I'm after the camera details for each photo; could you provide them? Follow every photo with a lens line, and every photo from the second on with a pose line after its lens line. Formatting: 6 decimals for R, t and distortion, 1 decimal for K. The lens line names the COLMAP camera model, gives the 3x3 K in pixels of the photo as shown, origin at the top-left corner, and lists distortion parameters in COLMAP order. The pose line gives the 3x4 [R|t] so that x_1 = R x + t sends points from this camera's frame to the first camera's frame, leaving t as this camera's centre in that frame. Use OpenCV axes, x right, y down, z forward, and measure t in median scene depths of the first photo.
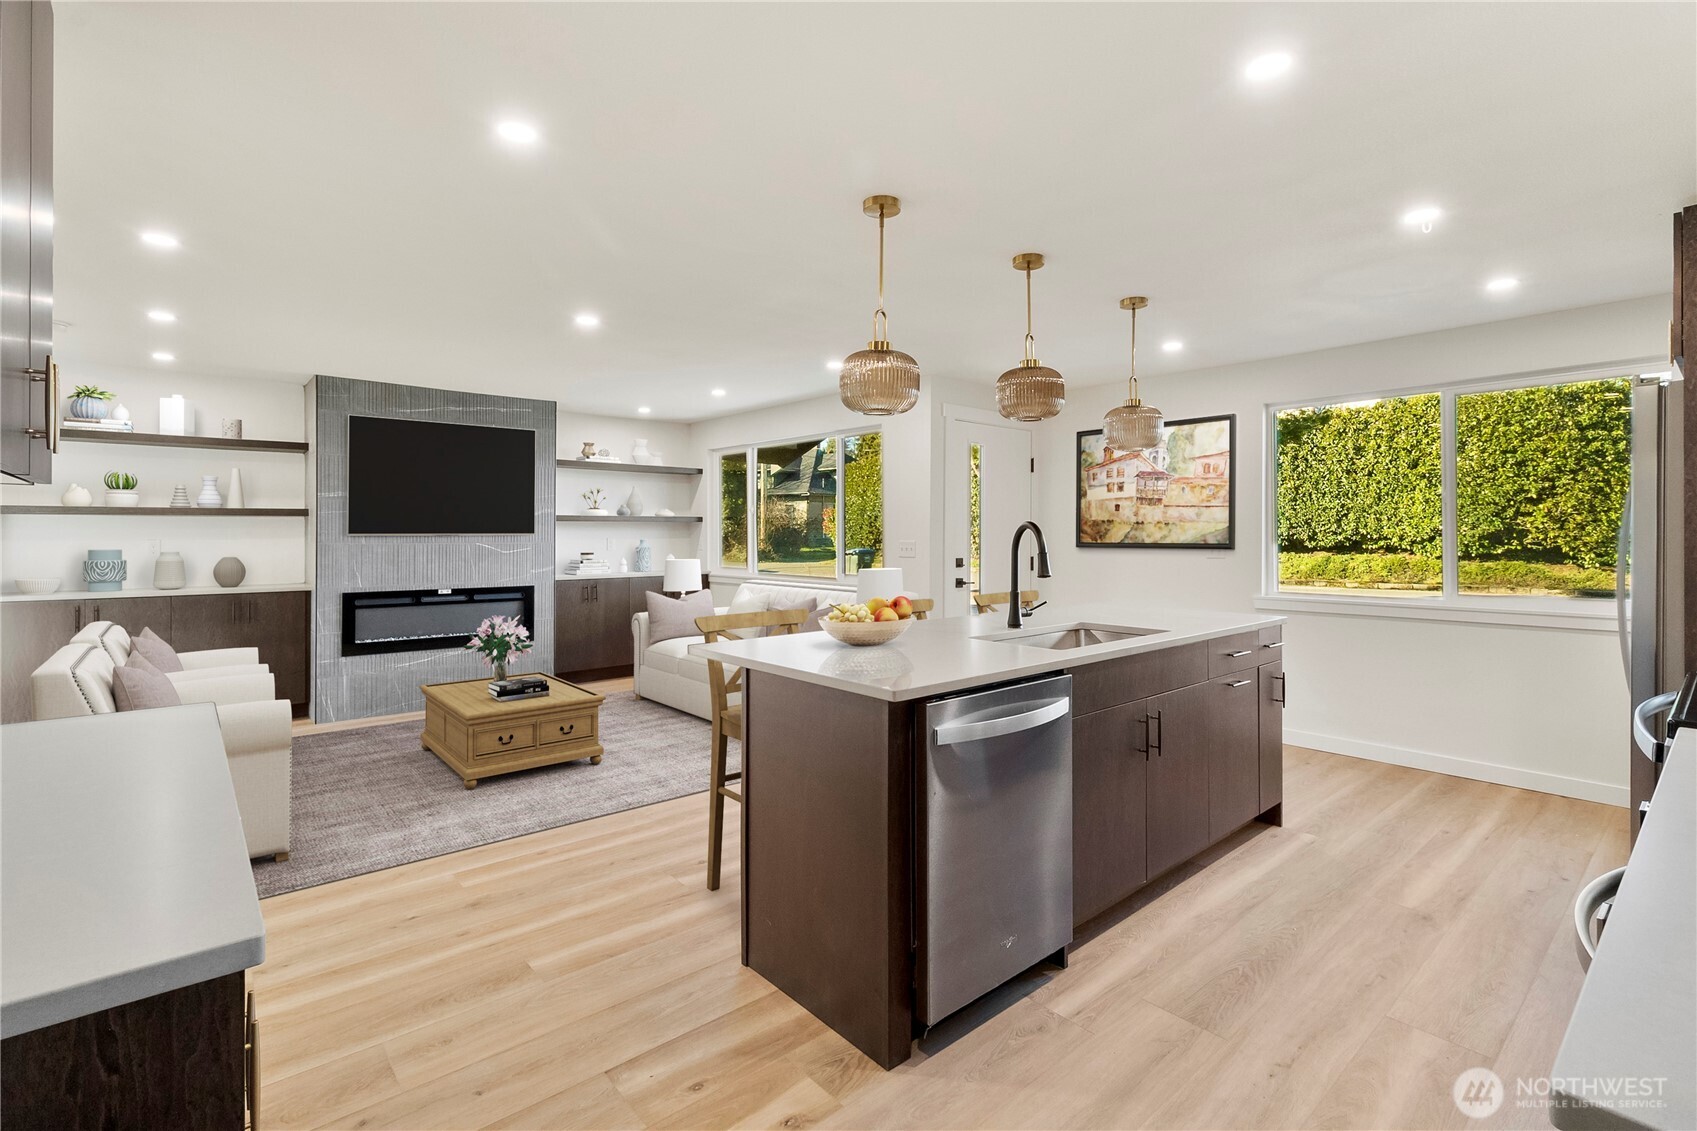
lens RADIAL K [[782.0, 0, 848.6], [0, 782.0, 538.5], [0, 0, 1]] dist [-0.002180, 0.001293]
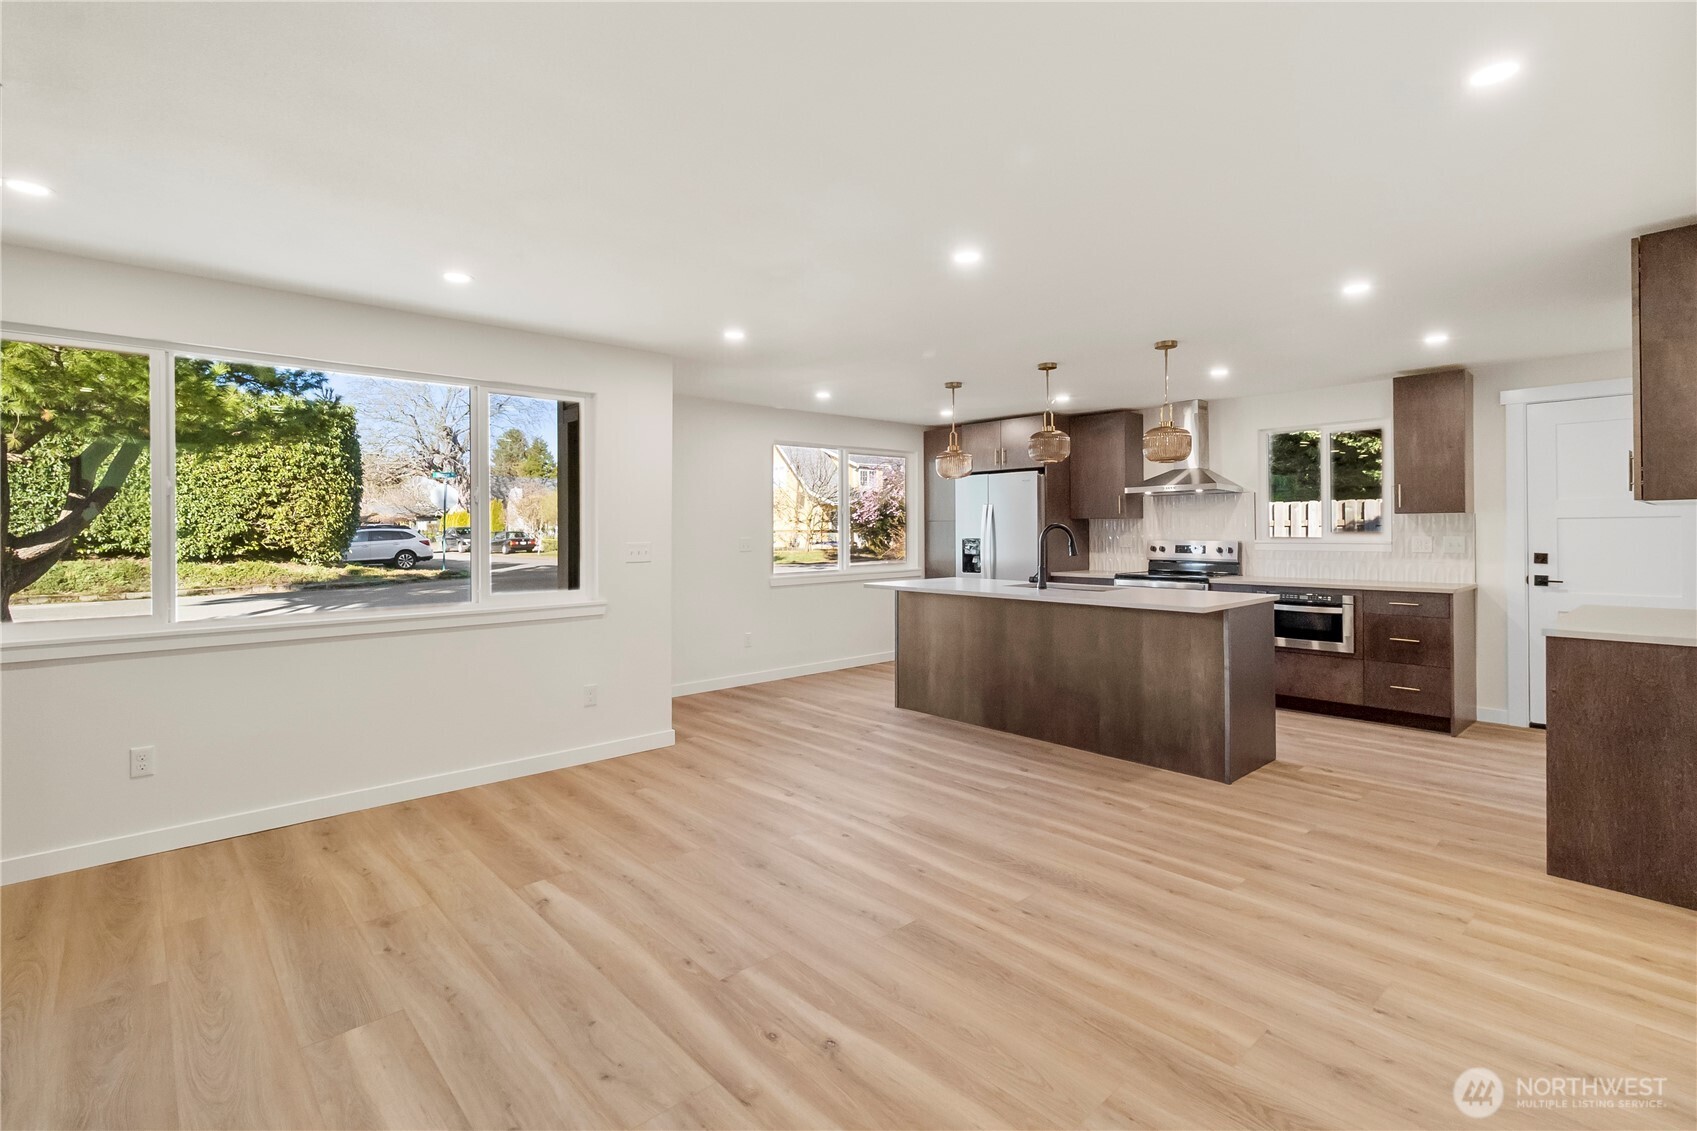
lens RADIAL K [[782.0, 0, 856.9], [0, 782.0, 530.6], [0, 0, 1]] dist [-0.002180, 0.001293]
pose [[-0.027864, 0.001190, 0.999611, -0.227972], [0.011738, 0.999931, -0.000863, -0.001580], [-0.999543, 0.011709, -0.027876, 0.233633]]
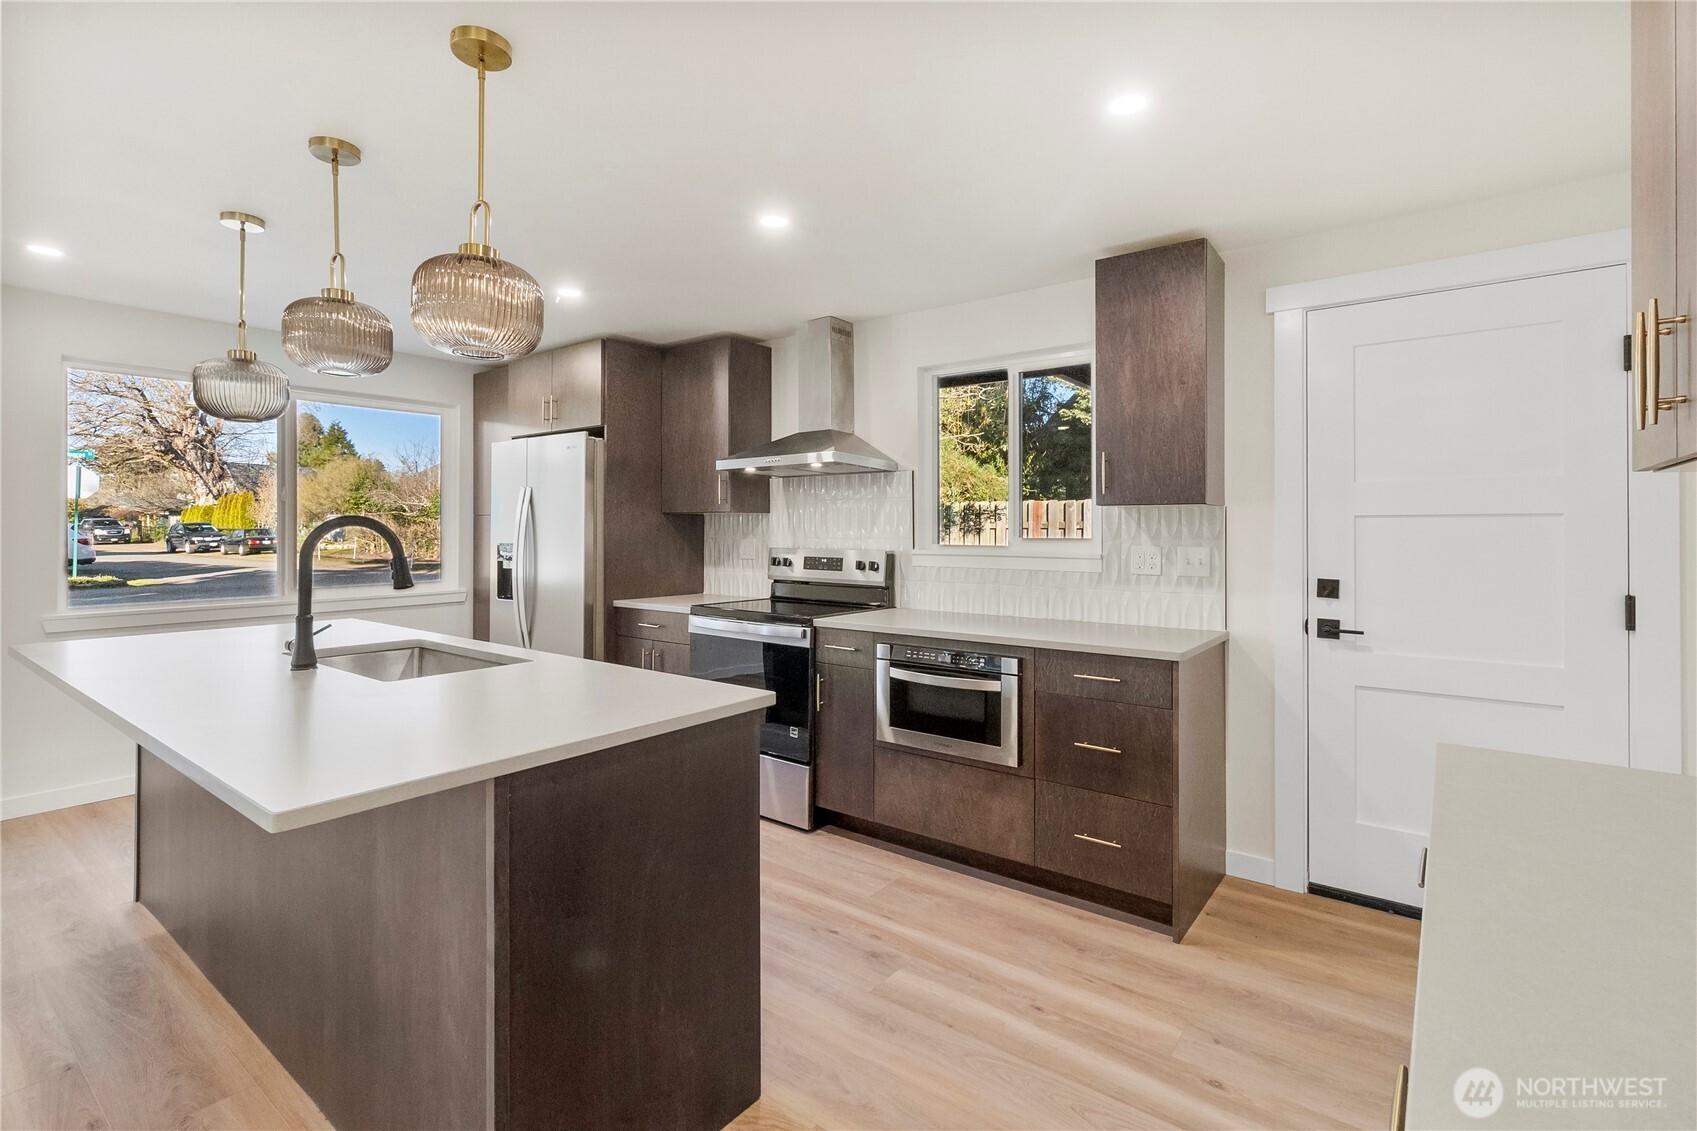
lens RADIAL K [[782.0, 0, 852.2], [0, 782.0, 527.4], [0, 0, 1]] dist [-0.002180, 0.001293]
pose [[-0.205700, 0.004415, 0.978605, -0.091984], [0.004935, 0.999982, -0.003474, -0.001027], [-0.978603, 0.004115, -0.205718, 0.109431]]
